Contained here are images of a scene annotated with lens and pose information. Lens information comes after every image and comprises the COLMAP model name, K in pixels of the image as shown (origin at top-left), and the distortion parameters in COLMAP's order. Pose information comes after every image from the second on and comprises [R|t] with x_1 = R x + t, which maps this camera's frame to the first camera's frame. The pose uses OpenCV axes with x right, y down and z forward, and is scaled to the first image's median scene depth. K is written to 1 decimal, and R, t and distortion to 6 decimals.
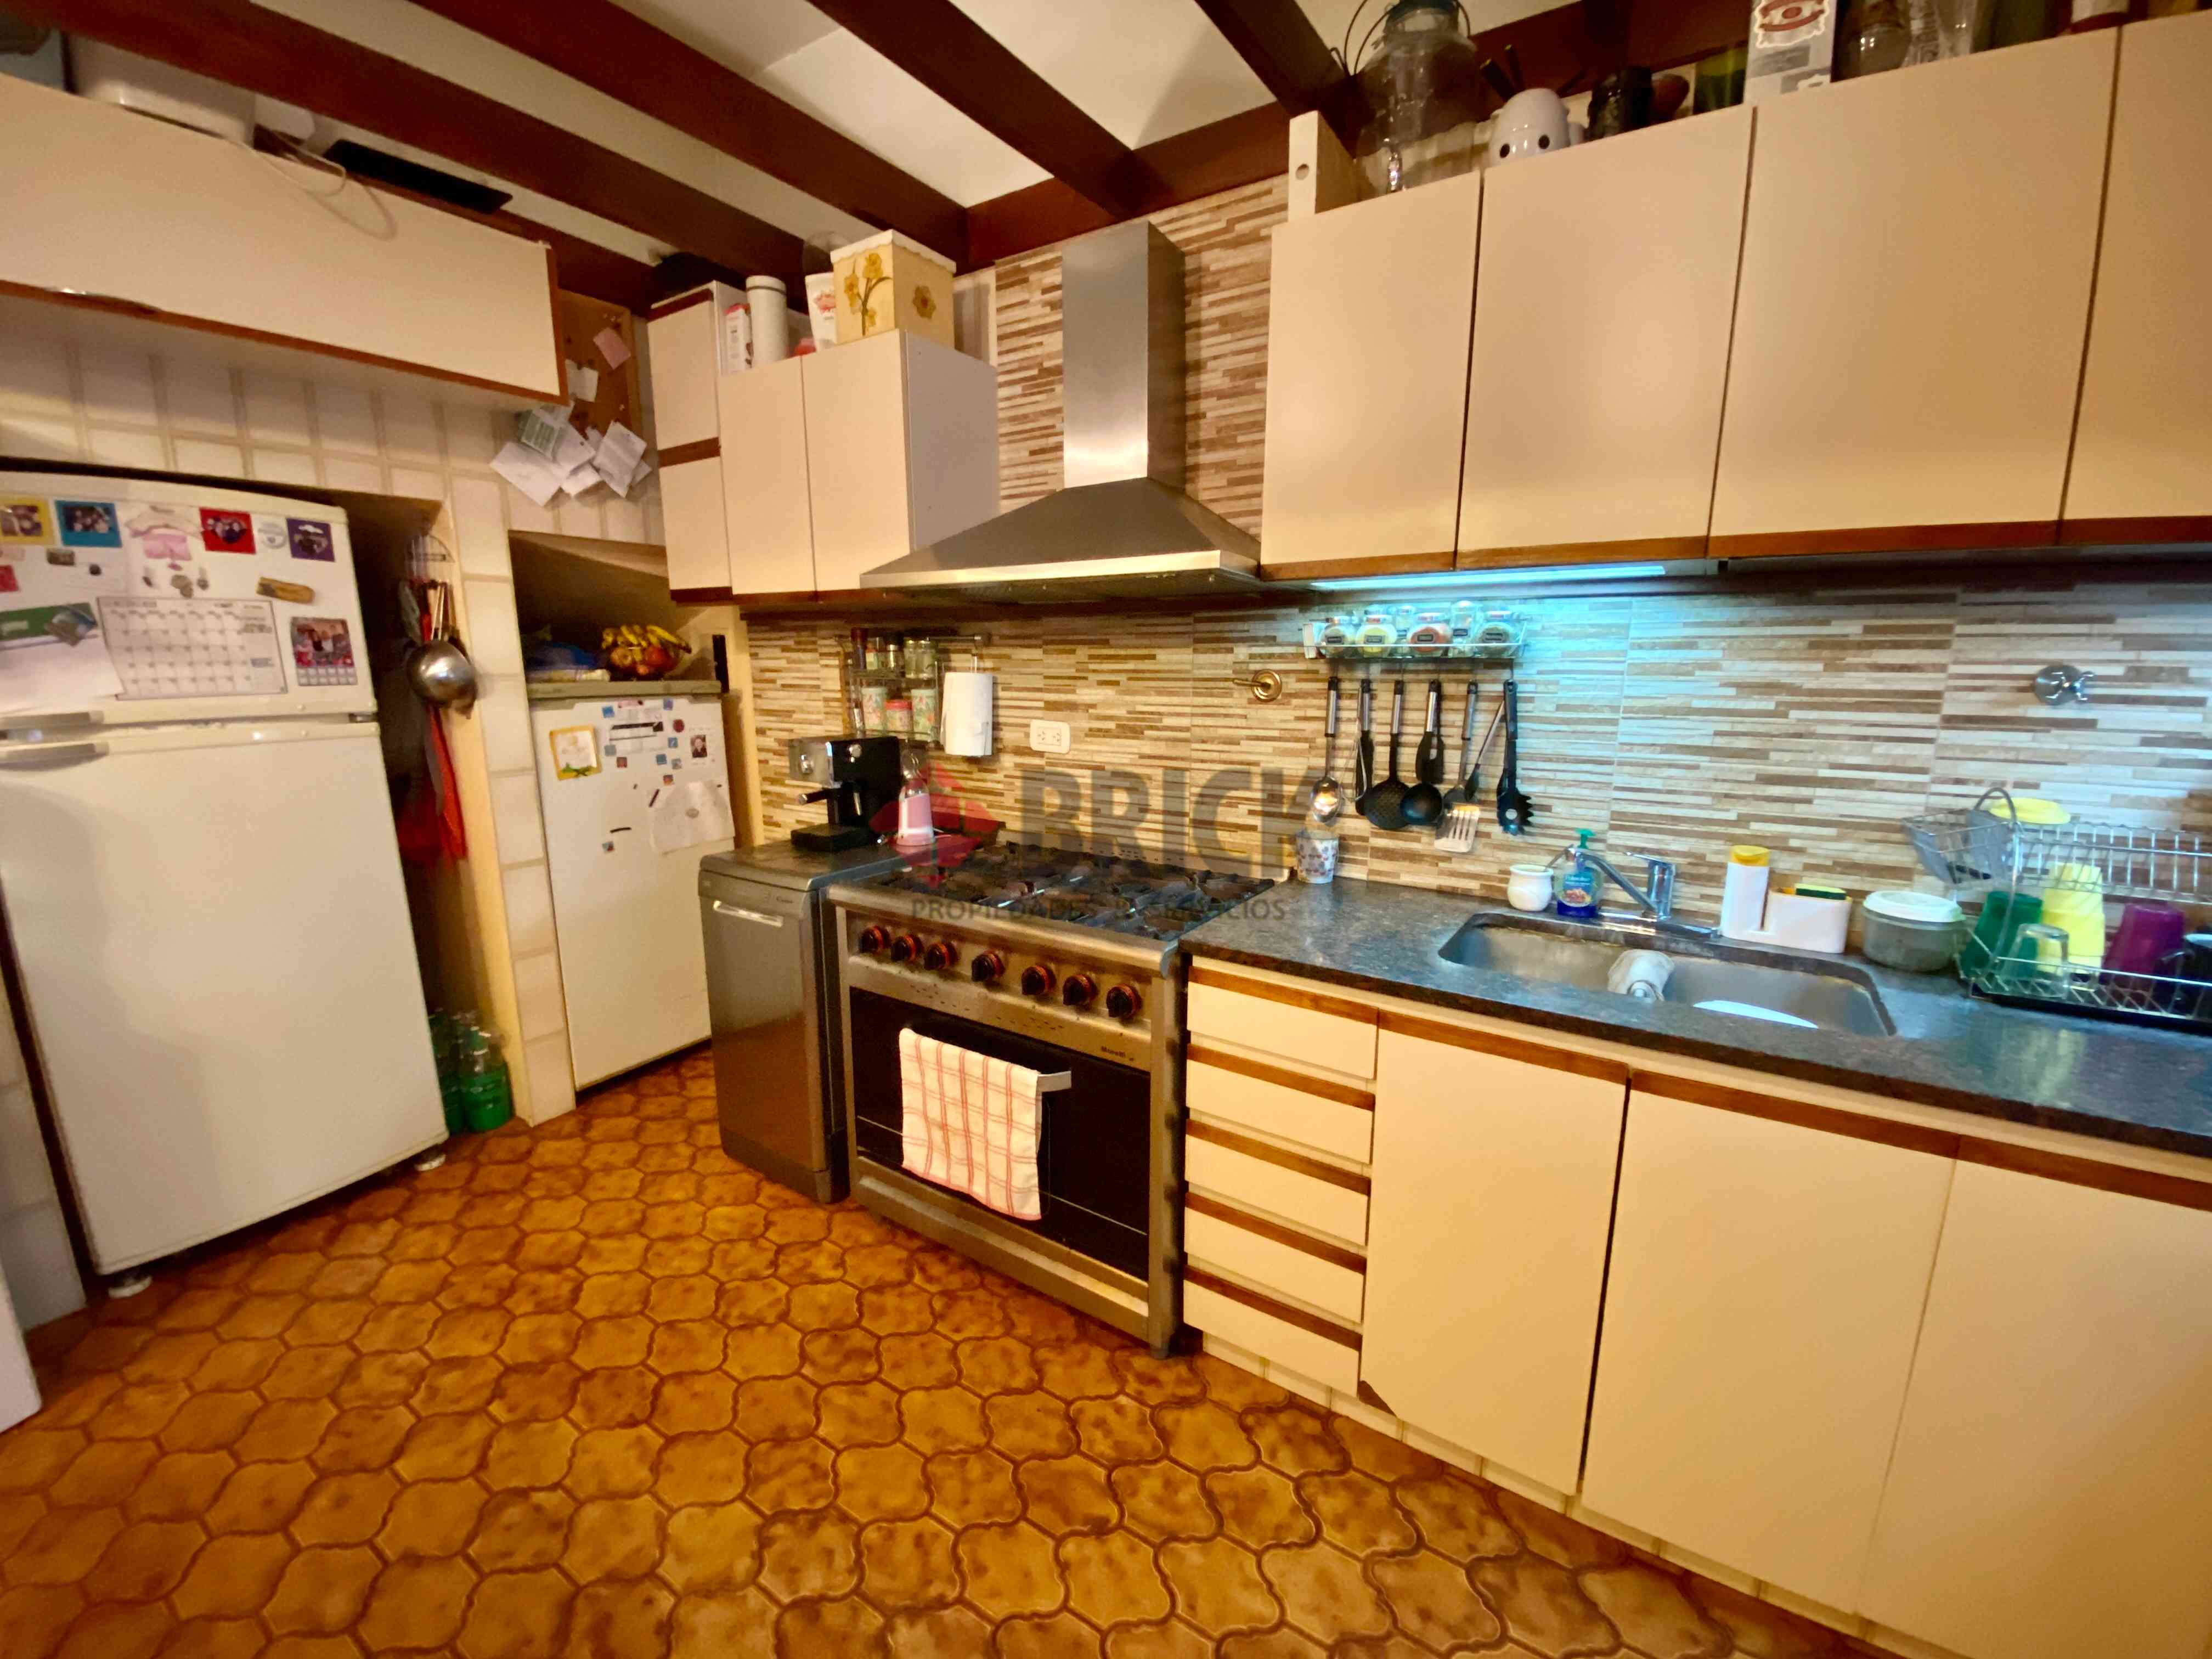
lens RADIAL K [[896.0, 0, 1113.5], [0, 896.0, 823.1], [0, 0, 1]] dist [0.030054, -0.026690]
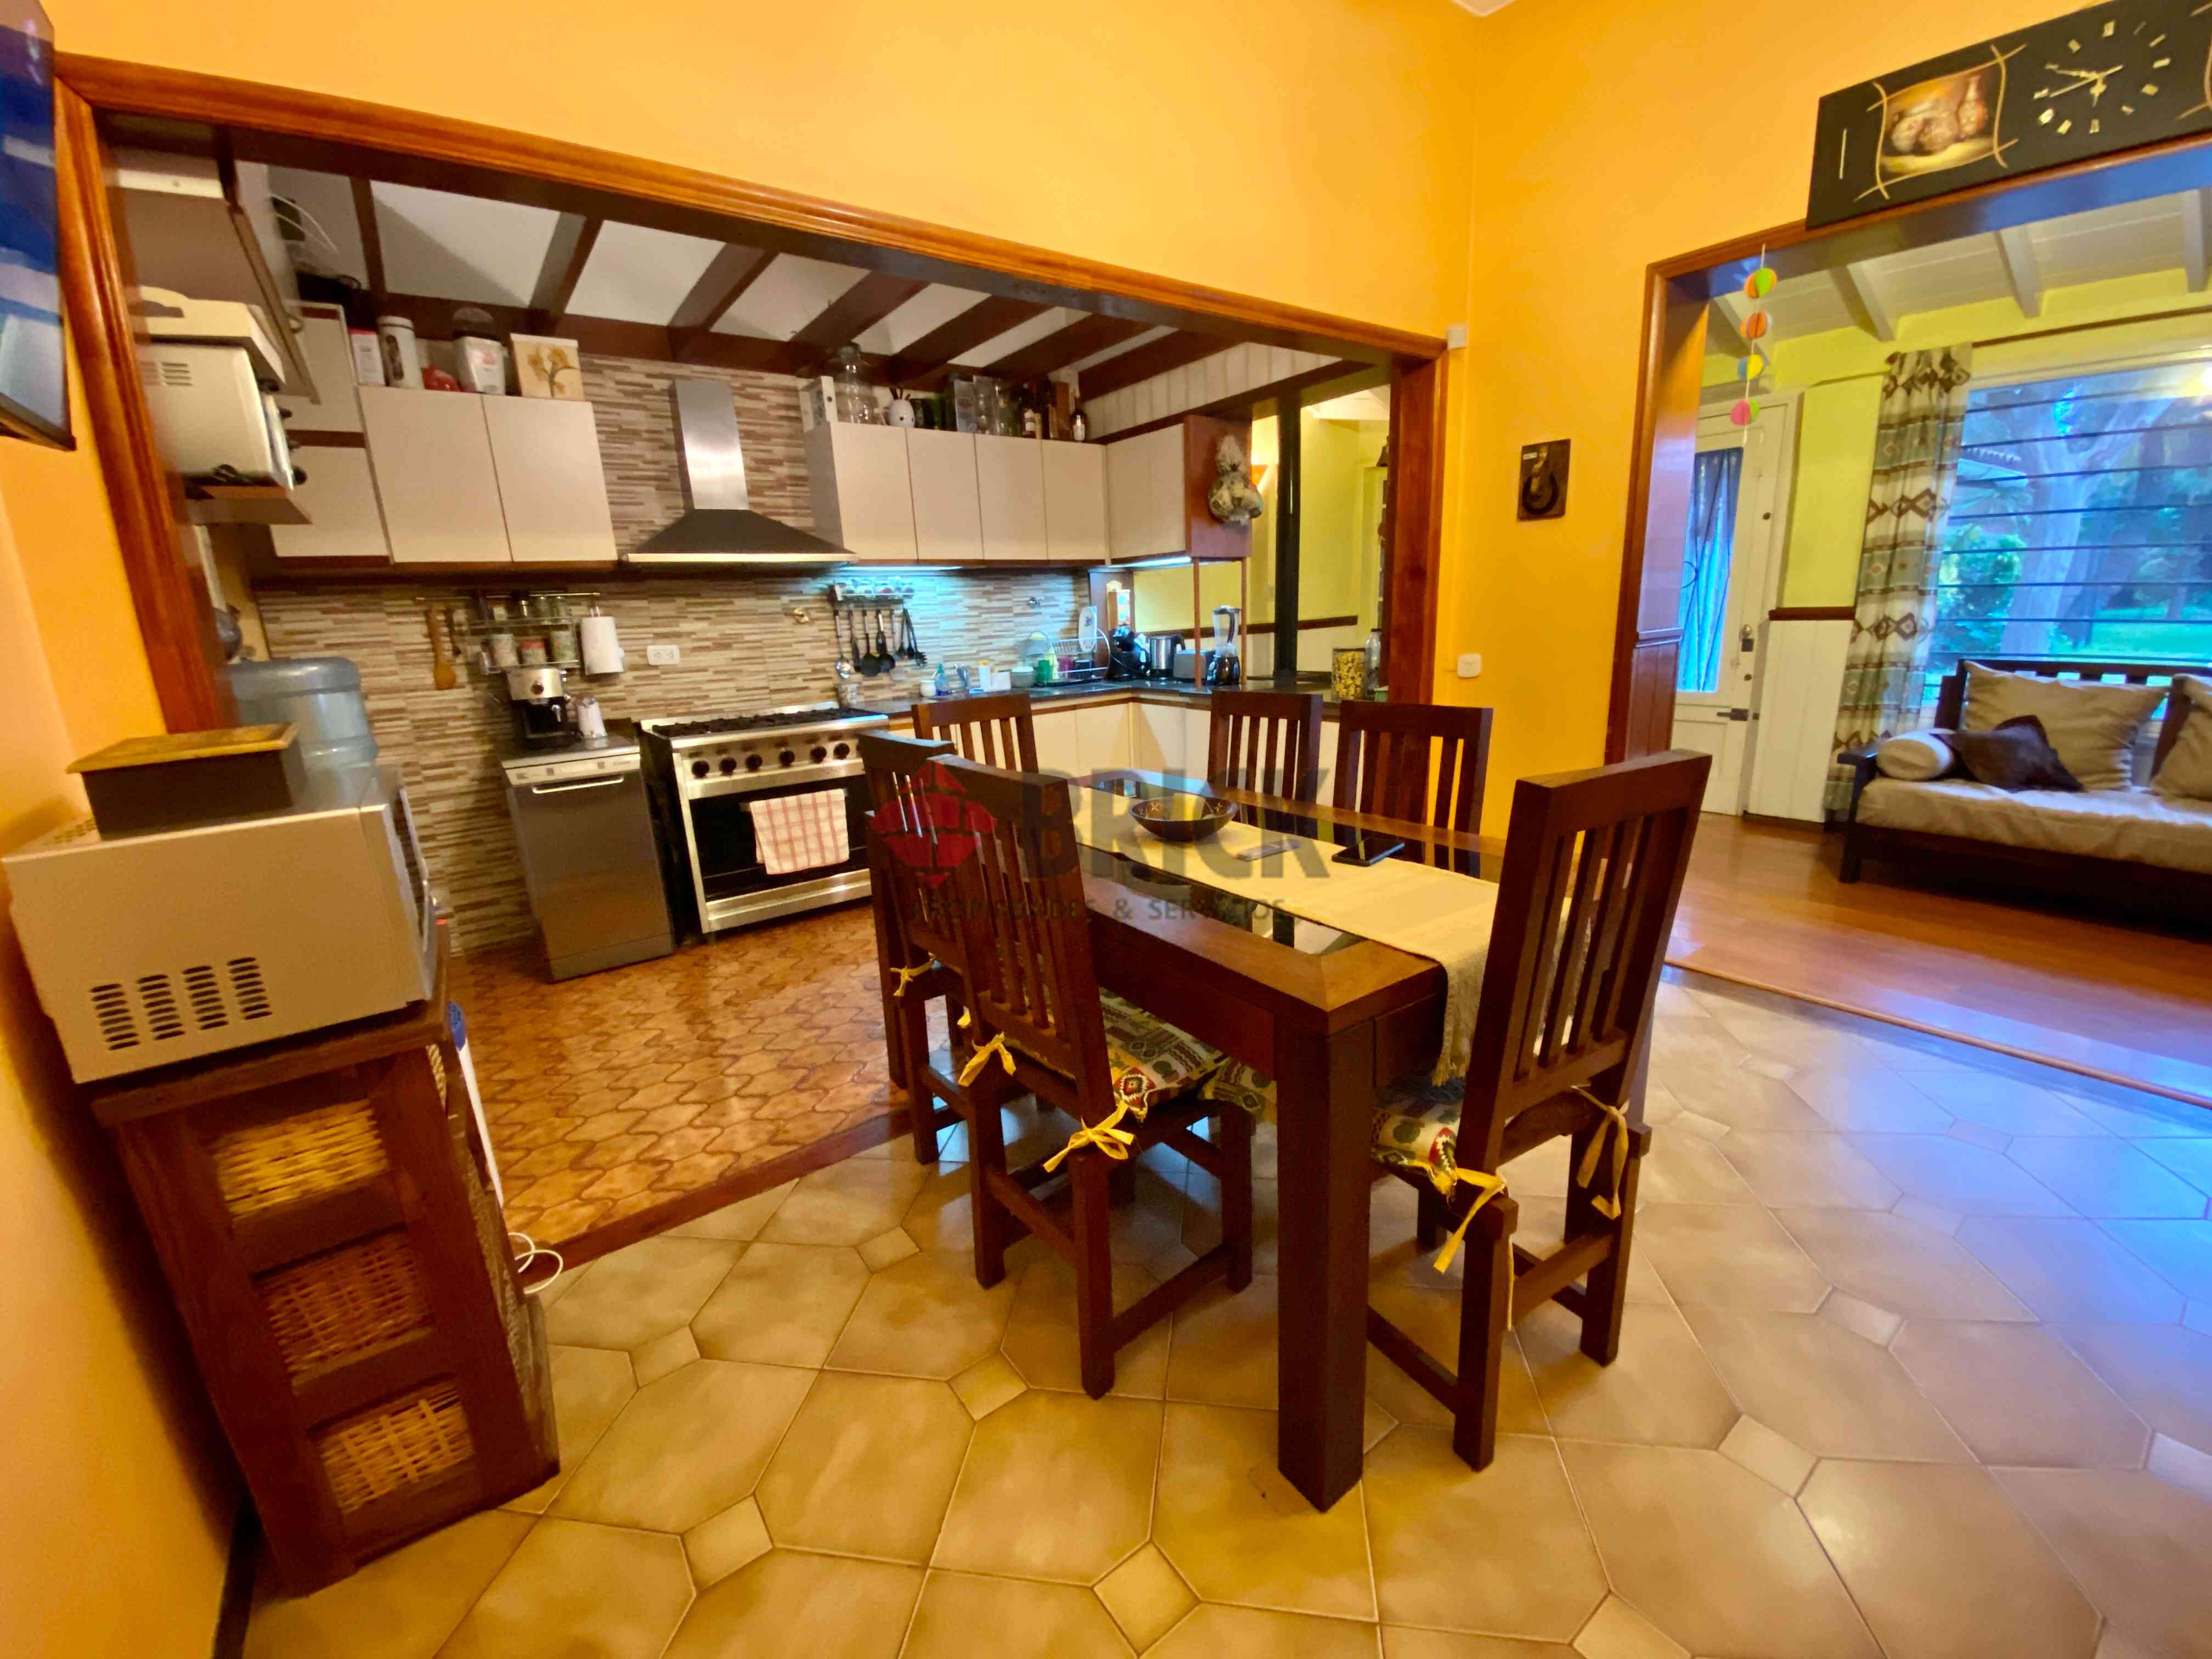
lens RADIAL K [[896.0, 0, 1113.5], [0, 896.0, 823.1], [0, 0, 1]] dist [0.030054, -0.026690]
pose [[0.329863, -0.229527, 0.915701, -1.629262], [0.212945, 0.963084, 0.164695, 0.119862], [-0.919698, 0.140667, 0.366562, -0.351383]]
